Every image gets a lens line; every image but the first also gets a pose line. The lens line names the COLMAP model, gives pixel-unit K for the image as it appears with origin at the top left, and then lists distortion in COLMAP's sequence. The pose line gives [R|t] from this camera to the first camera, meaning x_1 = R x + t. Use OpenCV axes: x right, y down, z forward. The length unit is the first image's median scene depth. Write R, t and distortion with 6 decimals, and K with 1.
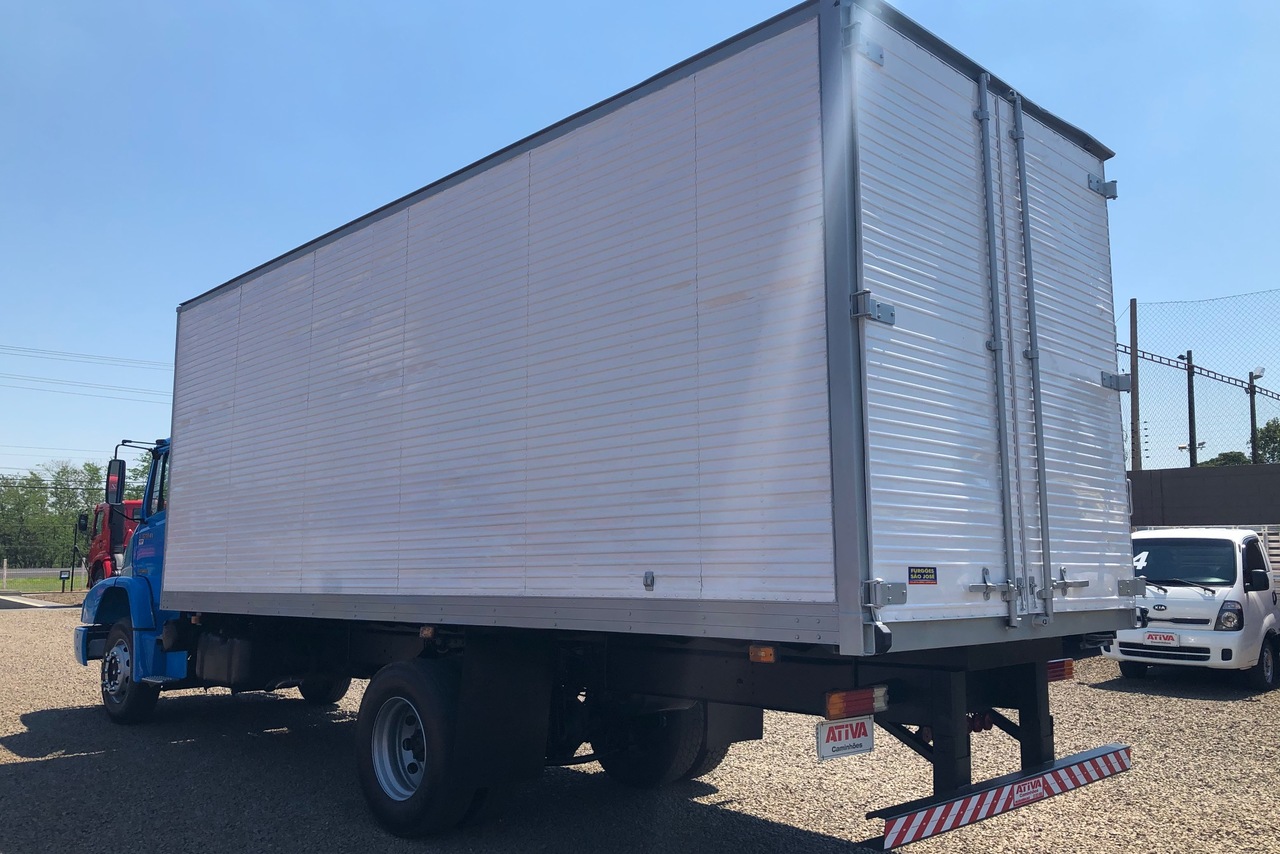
lens RADIAL K [[1034.9, 0, 630.9], [0, 1034.9, 421.6], [0, 0, 1]] dist [0.103207, -0.242484]
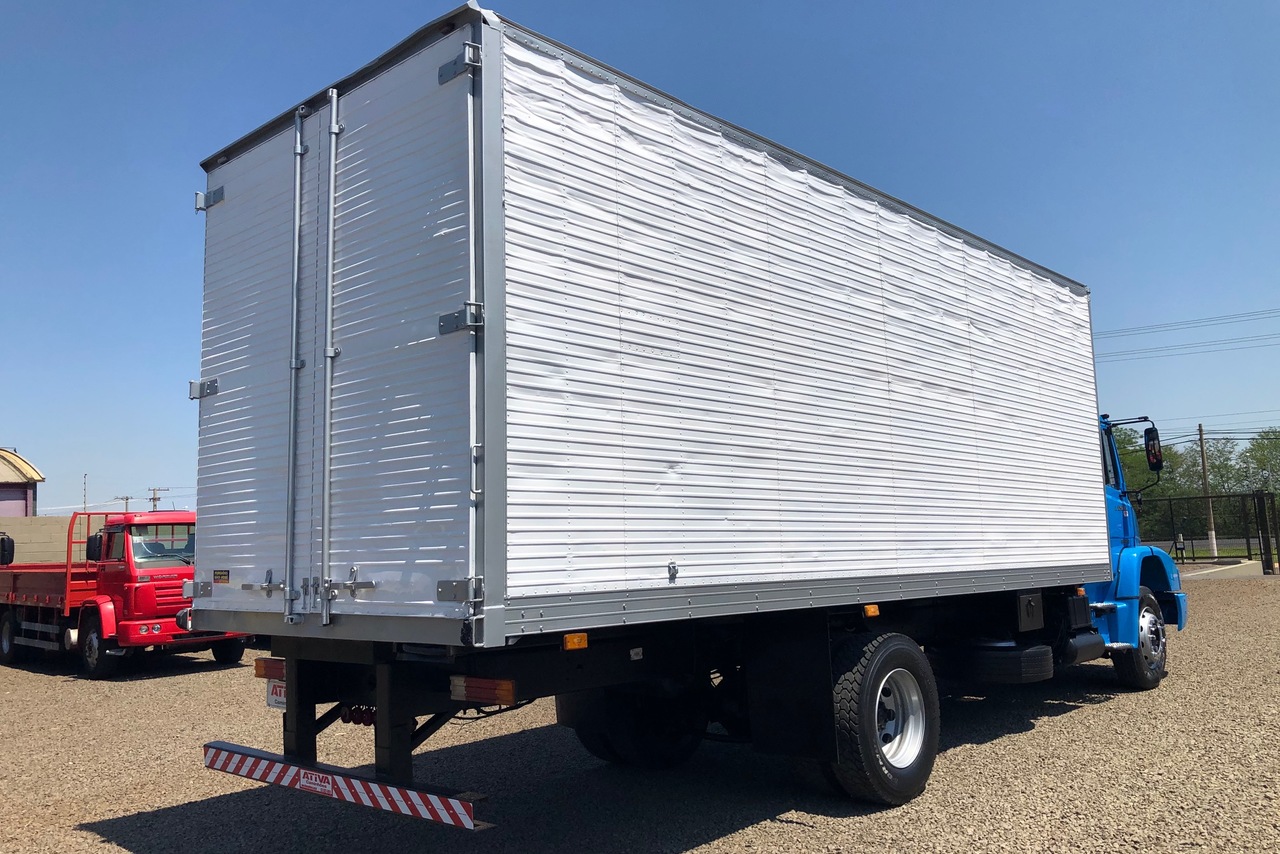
lens RADIAL K [[1034.9, 0, 630.9], [0, 1034.9, 421.6], [0, 0, 1]] dist [0.103207, -0.242484]
pose [[0.049857, -0.127512, -0.990583, 1.579861], [0.163022, 0.979554, -0.117887, 0.187239], [0.985362, -0.155610, 0.069625, 1.384841]]
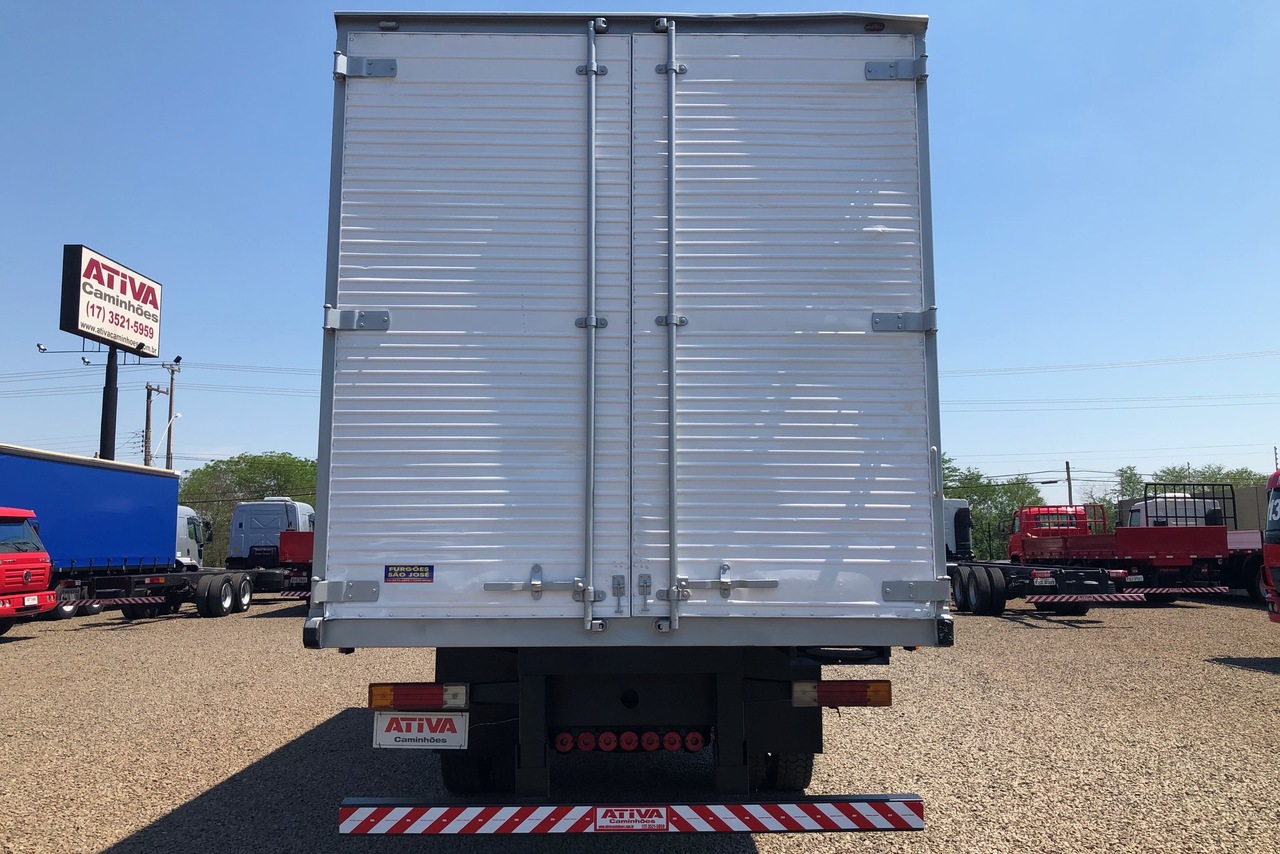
lens RADIAL K [[1034.9, 0, 630.9], [0, 1034.9, 421.6], [0, 0, 1]] dist [0.103207, -0.242484]
pose [[0.731931, -0.092385, -0.675086, 1.075376], [0.095647, 0.994886, -0.032448, 0.051671], [0.674632, -0.040821, 0.737025, 0.389079]]
